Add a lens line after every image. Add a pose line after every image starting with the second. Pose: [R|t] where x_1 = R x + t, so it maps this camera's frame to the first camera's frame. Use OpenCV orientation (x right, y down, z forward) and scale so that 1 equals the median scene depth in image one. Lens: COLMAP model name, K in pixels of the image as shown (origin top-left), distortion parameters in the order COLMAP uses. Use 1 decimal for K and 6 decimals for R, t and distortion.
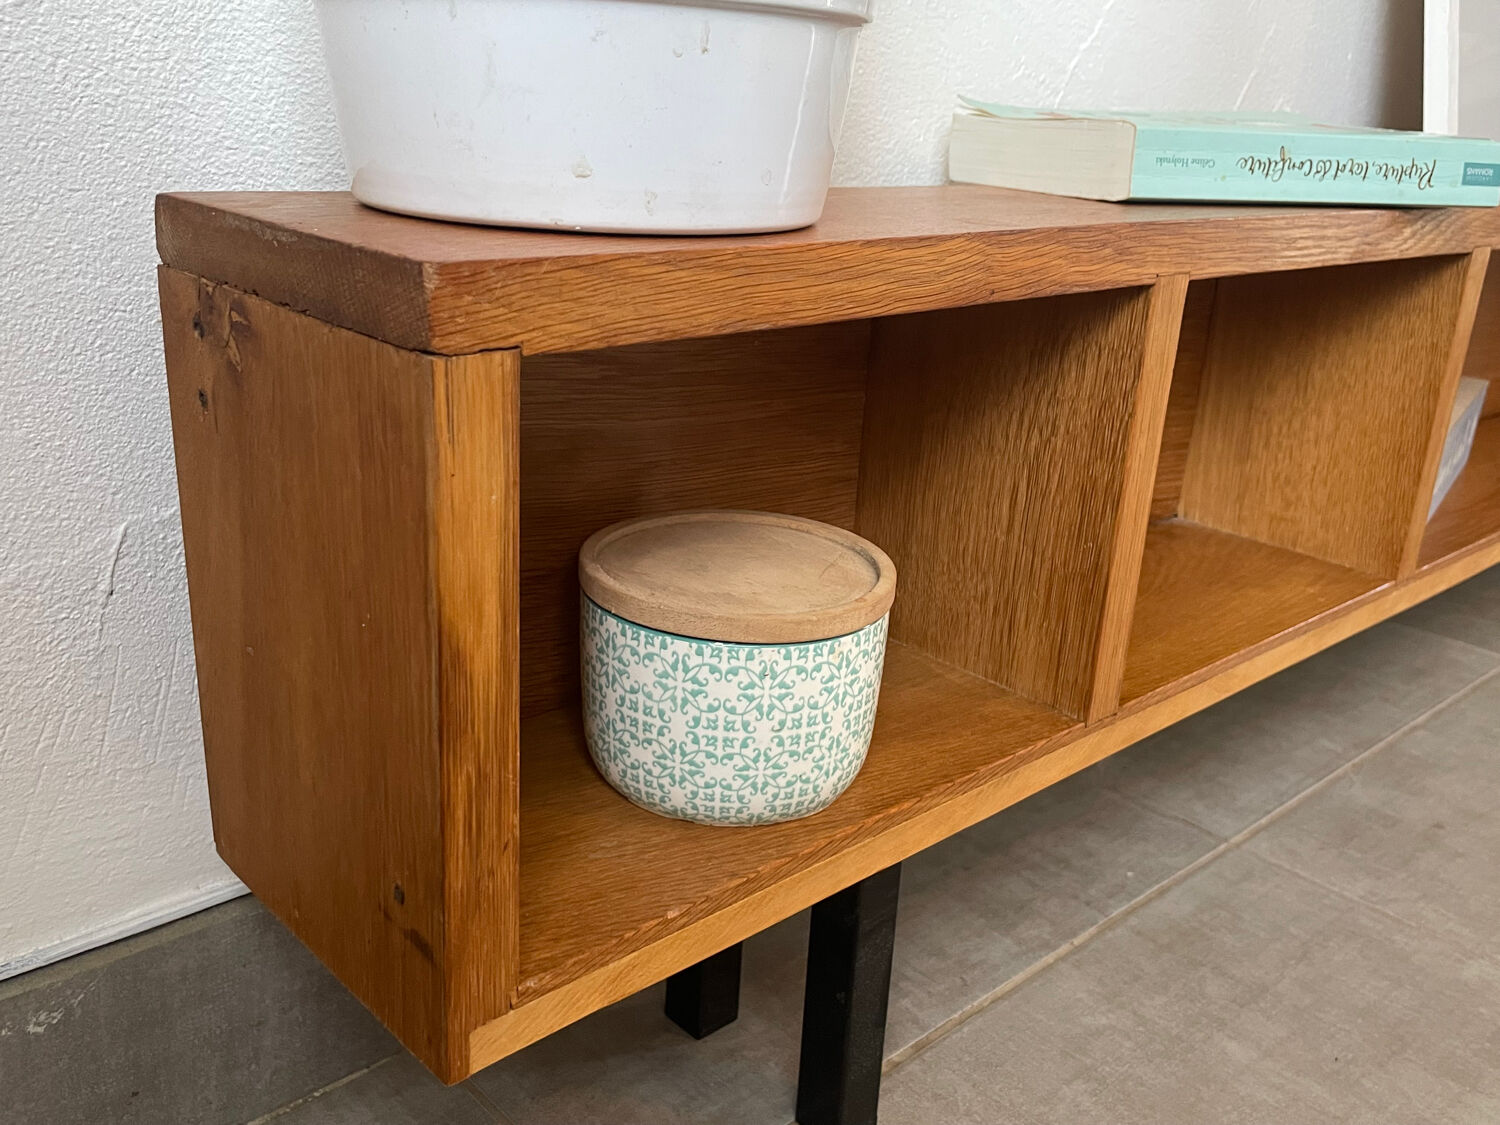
lens RADIAL K [[1334.9, 0, 747.0], [0, 1334.9, 560.2], [0, 0, 1]] dist [0.096450, -0.133577]
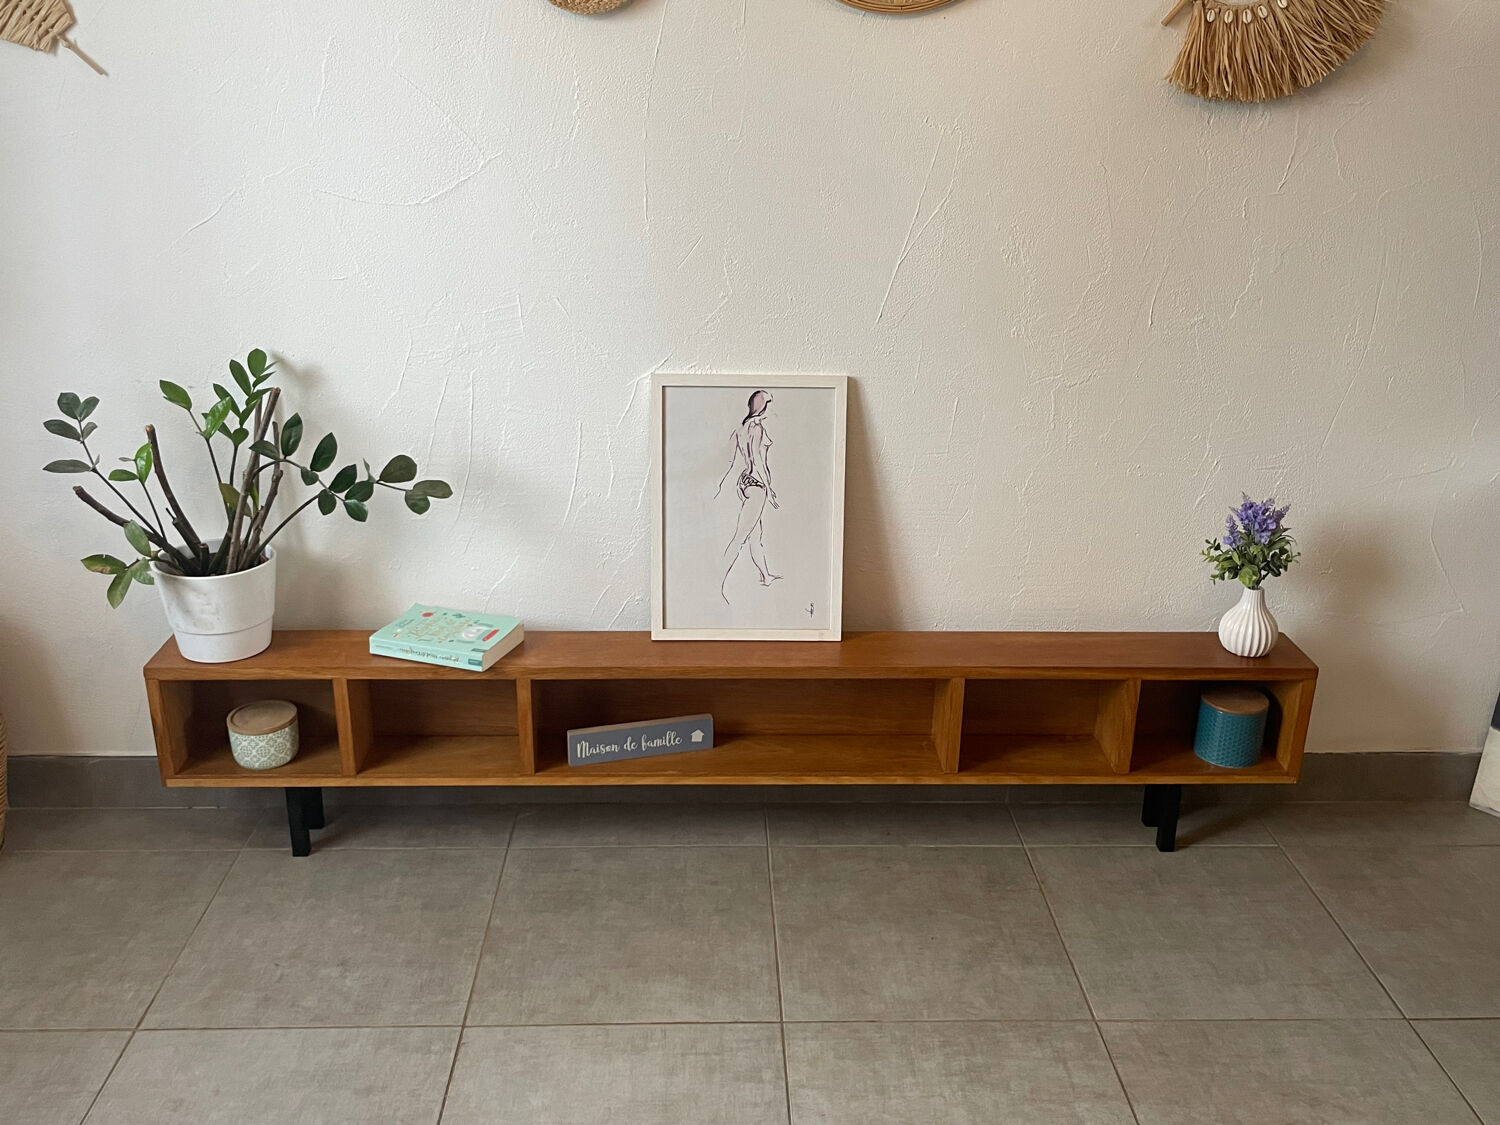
lens RADIAL K [[1334.9, 0, 755.1], [0, 1334.9, 572.1], [0, 0, 1]] dist [0.096450, -0.133577]
pose [[0.756452, 0.197644, -0.623472, 3.869456], [-0.195823, 0.977961, 0.072430, -1.091347], [0.624046, 0.067301, 0.778484, -1.548275]]
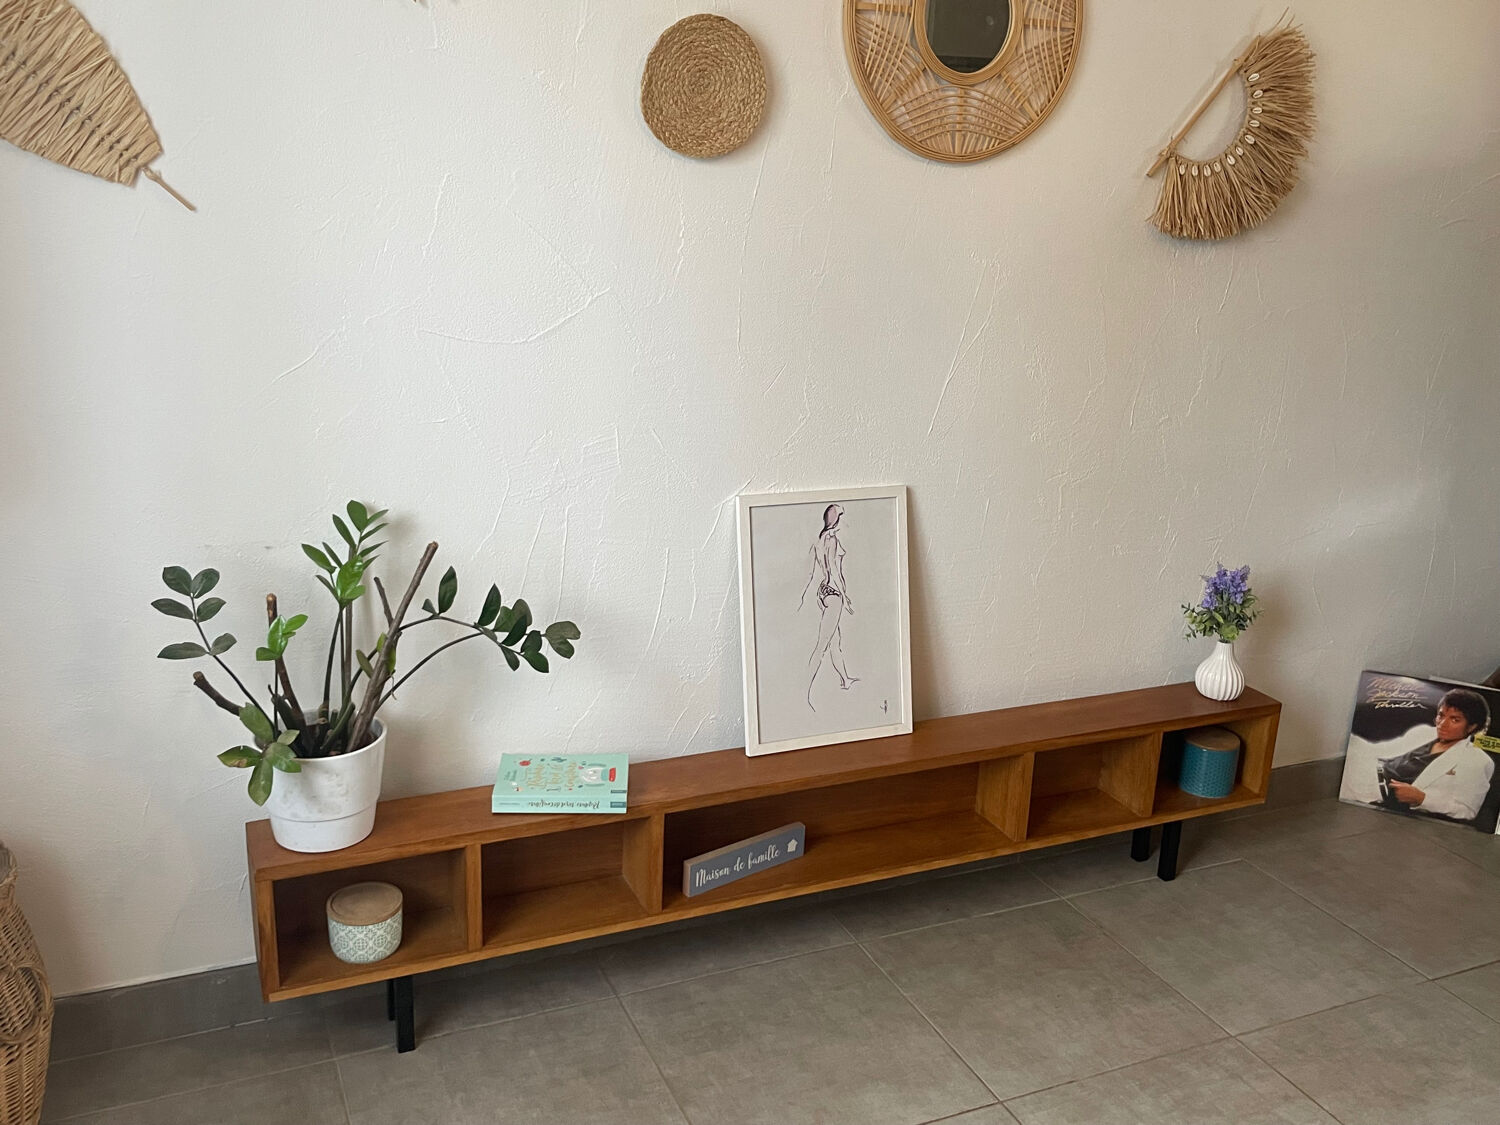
lens RADIAL K [[1334.9, 0, 752.4], [0, 1334.9, 571.8], [0, 0, 1]] dist [0.096450, -0.133577]
pose [[0.947410, 0.079782, -0.309919, 2.232106], [-0.098000, 0.994229, -0.043640, -0.903307], [0.304649, 0.071717, 0.949761, -2.589879]]
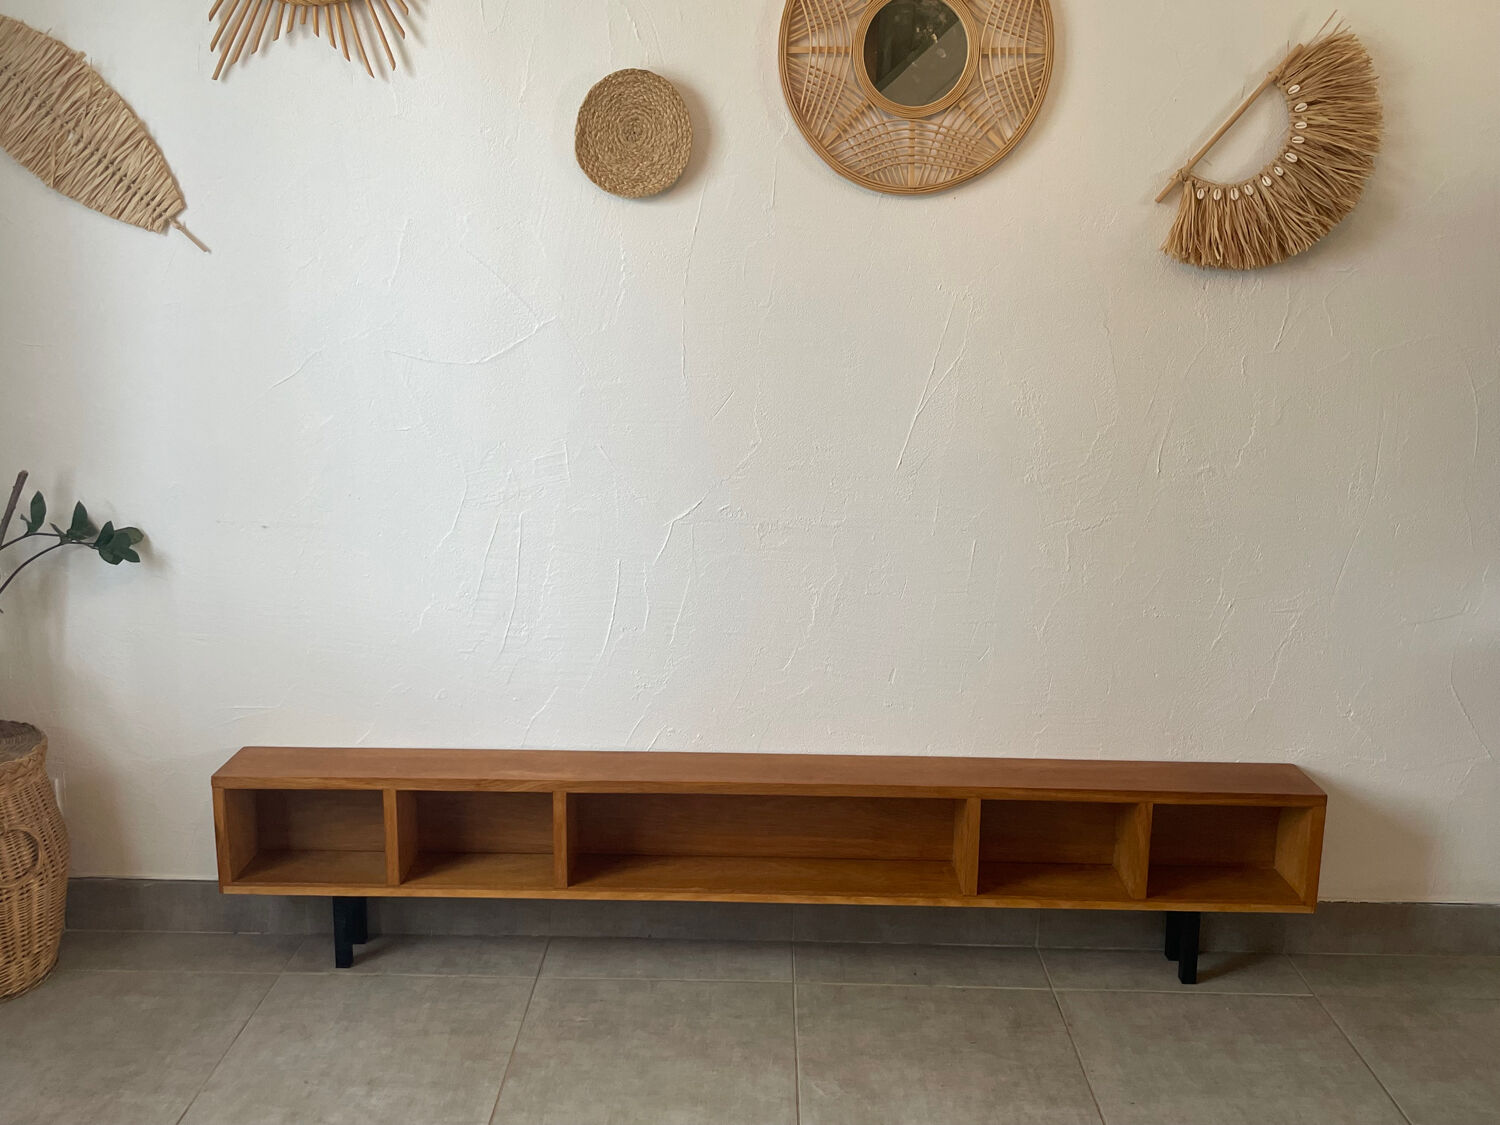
lens RADIAL K [[1334.9, 0, 743.6], [0, 1334.9, 552.7], [0, 0, 1]] dist [0.096450, -0.133577]
pose [[0.719487, 0.105334, -0.686472, 4.121652], [-0.205242, 0.976532, -0.065271, -0.952732], [0.663487, 0.187854, 0.724221, -1.623244]]
